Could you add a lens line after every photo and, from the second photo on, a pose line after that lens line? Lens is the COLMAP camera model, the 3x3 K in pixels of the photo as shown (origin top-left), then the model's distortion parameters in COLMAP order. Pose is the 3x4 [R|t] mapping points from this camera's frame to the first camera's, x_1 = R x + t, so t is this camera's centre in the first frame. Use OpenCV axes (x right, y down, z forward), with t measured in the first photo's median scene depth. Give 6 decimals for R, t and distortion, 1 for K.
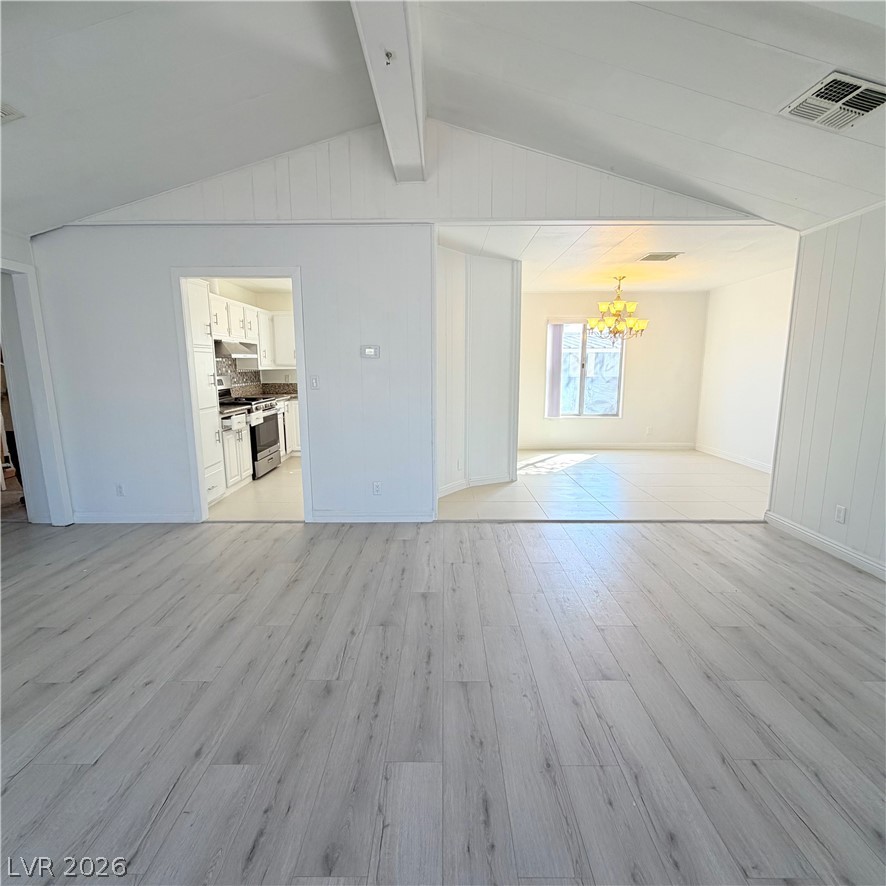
lens RADIAL K [[470.1, 0, 438.0], [0, 470.1, 445.1], [0, 0, 1]] dist [0.001721, -0.002205]
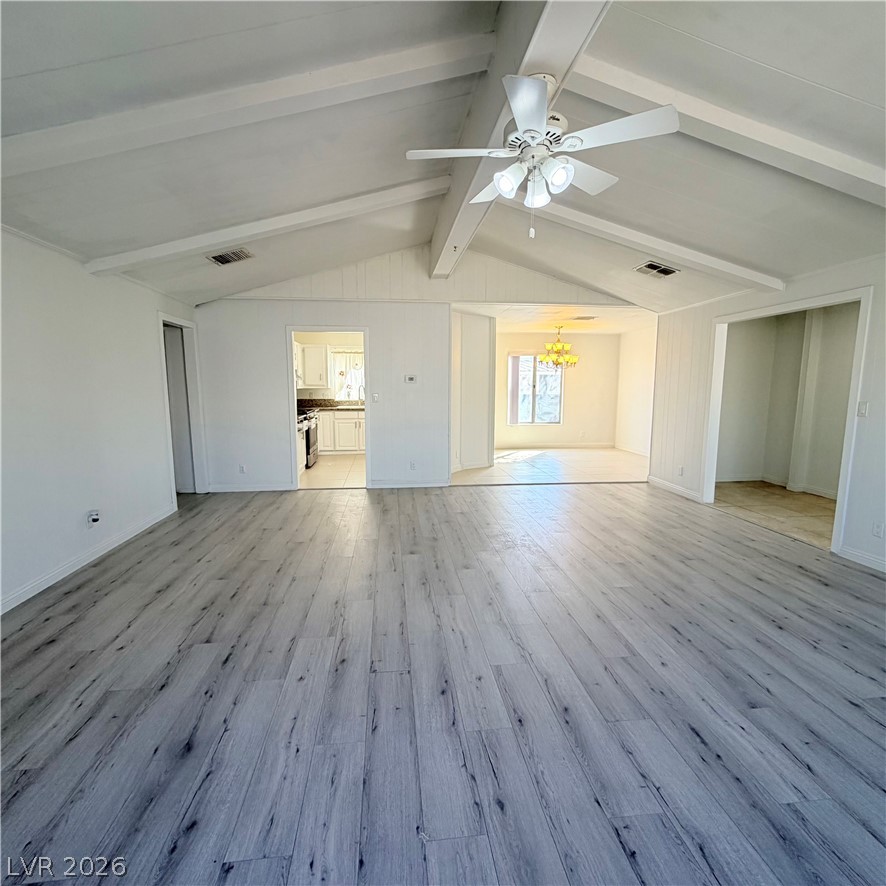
lens RADIAL K [[470.1, 0, 438.0], [0, 470.1, 445.1], [0, 0, 1]] dist [0.001721, -0.002205]
pose [[0.993598, -0.009947, 0.112537, -0.163052], [0.013964, 0.999291, -0.034958, 0.058499], [-0.112109, 0.036306, 0.993032, -0.413930]]
